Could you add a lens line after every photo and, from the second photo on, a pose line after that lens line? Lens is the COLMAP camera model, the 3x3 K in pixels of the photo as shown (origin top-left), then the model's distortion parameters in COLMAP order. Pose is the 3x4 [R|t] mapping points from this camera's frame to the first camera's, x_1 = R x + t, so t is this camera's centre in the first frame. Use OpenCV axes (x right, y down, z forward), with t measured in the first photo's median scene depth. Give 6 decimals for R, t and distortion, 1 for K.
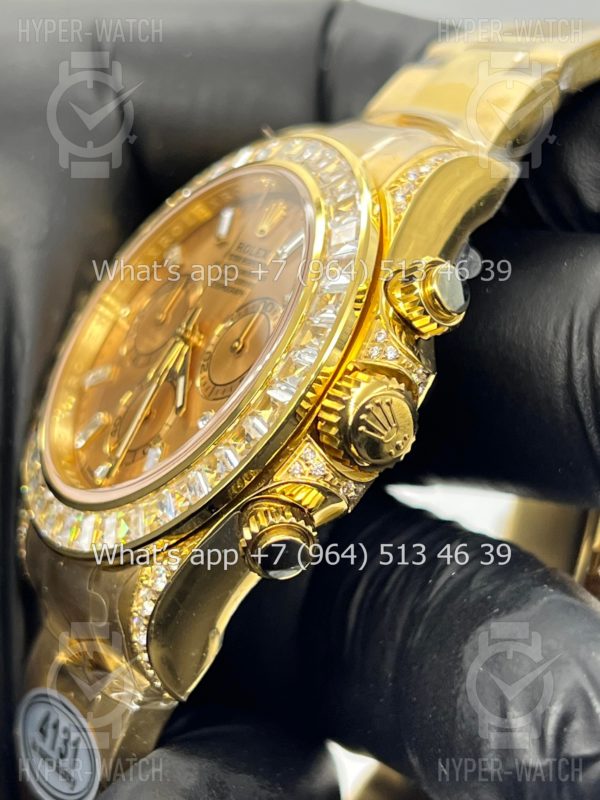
lens RADIAL K [[1842.6, 0, 300.0], [0, 1842.6, 400.0], [0, 0, 1]] dist [0.279589, -0.354611]
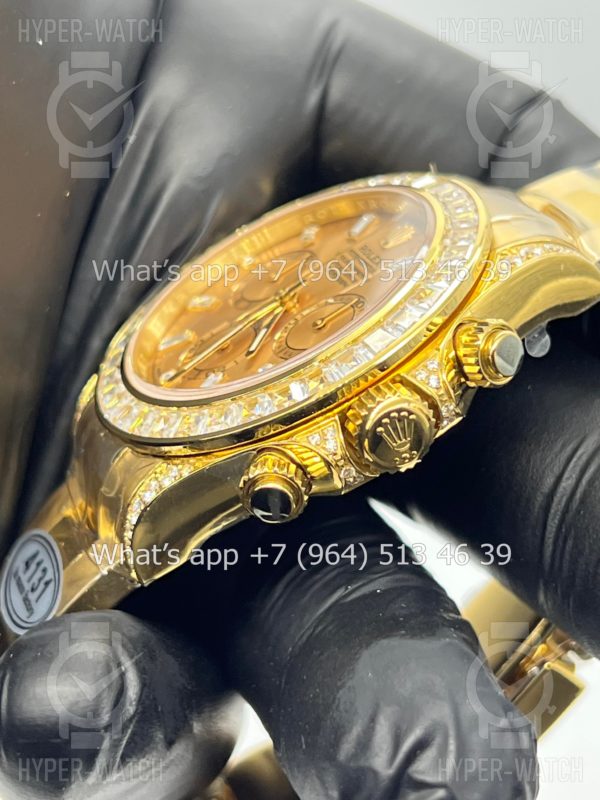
lens RADIAL K [[1842.6, 0, 300.0], [0, 1842.6, 400.0], [0, 0, 1]] dist [0.279589, -0.354611]
pose [[0.902845, 0.422621, -0.079143, 0.064792], [-0.424041, 0.905642, -0.001269, 0.019708], [0.071139, 0.034705, 0.996863, -0.129710]]
